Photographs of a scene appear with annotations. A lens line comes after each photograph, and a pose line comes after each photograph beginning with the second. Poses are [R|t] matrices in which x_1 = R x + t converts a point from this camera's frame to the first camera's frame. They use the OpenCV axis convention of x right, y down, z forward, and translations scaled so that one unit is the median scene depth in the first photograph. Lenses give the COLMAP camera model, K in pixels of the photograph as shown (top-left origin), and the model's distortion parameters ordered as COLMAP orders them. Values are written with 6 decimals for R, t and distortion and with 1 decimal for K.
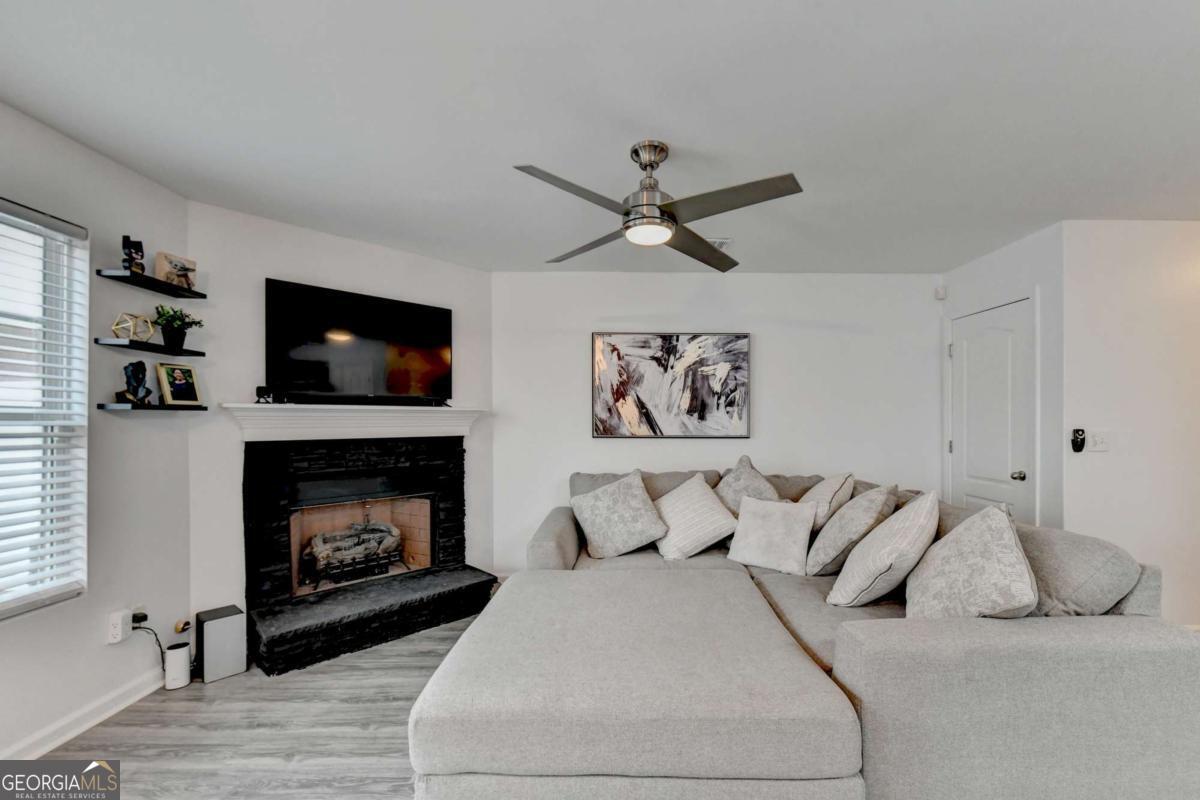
lens RADIAL K [[487.6, 0, 625.2], [0, 487.6, 427.2], [0, 0, 1]] dist [-0.008594, -0.000897]
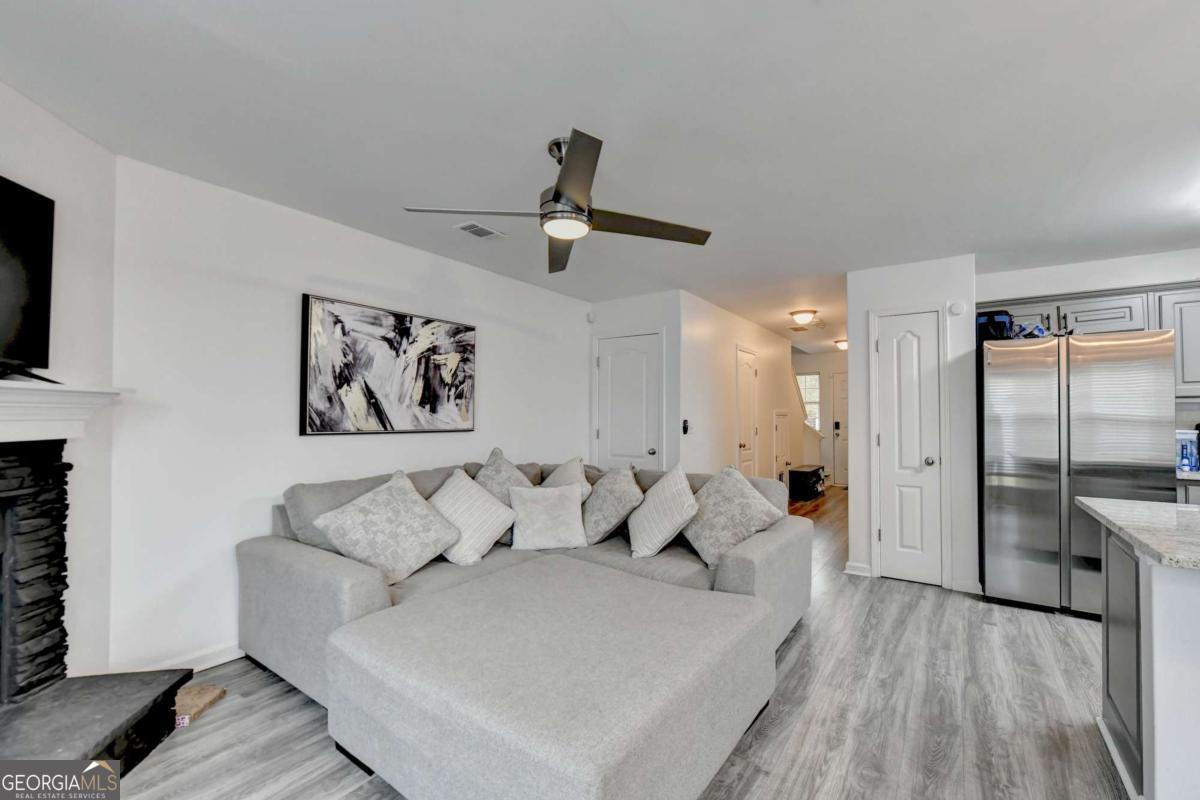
lens RADIAL K [[487.6, 0, 626.0], [0, 487.6, 409.7], [0, 0, 1]] dist [-0.008594, -0.000897]
pose [[0.571727, 0.012556, 0.820348, -0.393460], [0.008359, 0.999742, -0.021128, 0.002158], [-0.820402, 0.018937, 0.571474, 0.181194]]
